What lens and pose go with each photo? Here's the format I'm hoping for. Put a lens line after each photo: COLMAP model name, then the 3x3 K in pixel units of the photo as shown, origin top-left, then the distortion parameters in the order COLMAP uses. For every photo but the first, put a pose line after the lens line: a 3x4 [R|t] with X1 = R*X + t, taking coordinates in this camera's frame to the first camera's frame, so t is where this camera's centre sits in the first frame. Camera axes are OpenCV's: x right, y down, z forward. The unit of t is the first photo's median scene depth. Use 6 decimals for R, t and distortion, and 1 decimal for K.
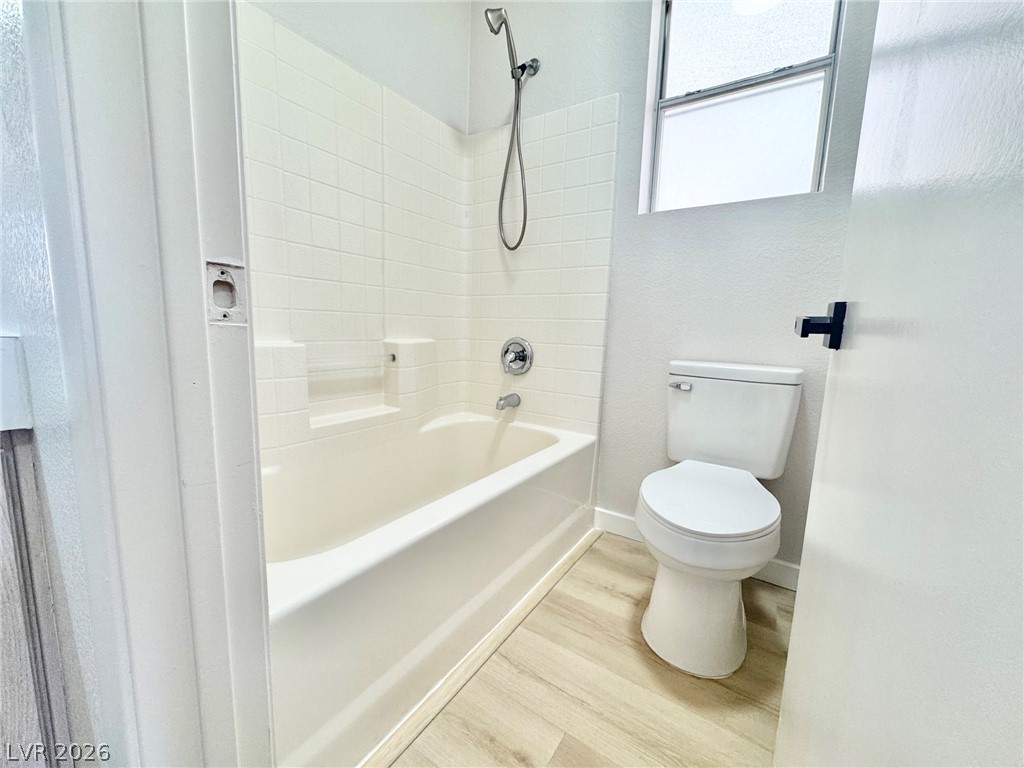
lens RADIAL K [[409.0, 0, 511.0], [0, 409.0, 381.8], [0, 0, 1]] dist [-0.002263, -0.000176]
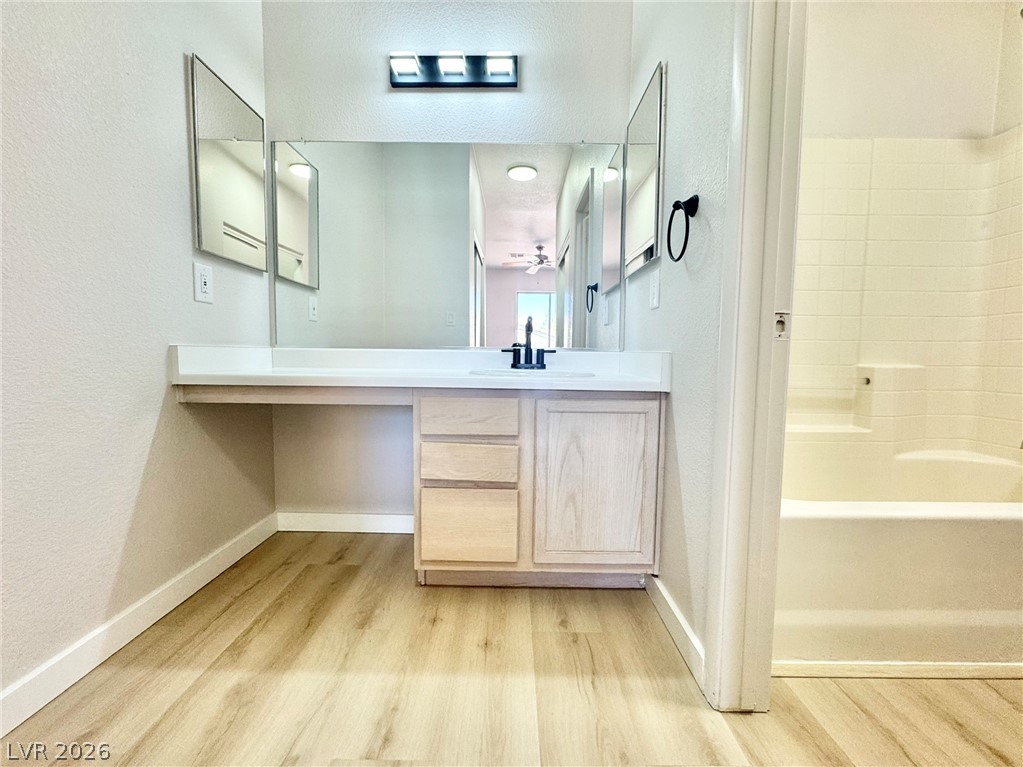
lens RADIAL K [[408.6, 0, 513.9], [0, 408.6, 380.8], [0, 0, 1]] dist [-0.002263, -0.000176]
pose [[0.549335, 0.029558, -0.835080, 0.092728], [-0.107811, 0.993528, -0.035755, 0.078318], [0.828618, 0.109672, 0.548966, -0.343516]]
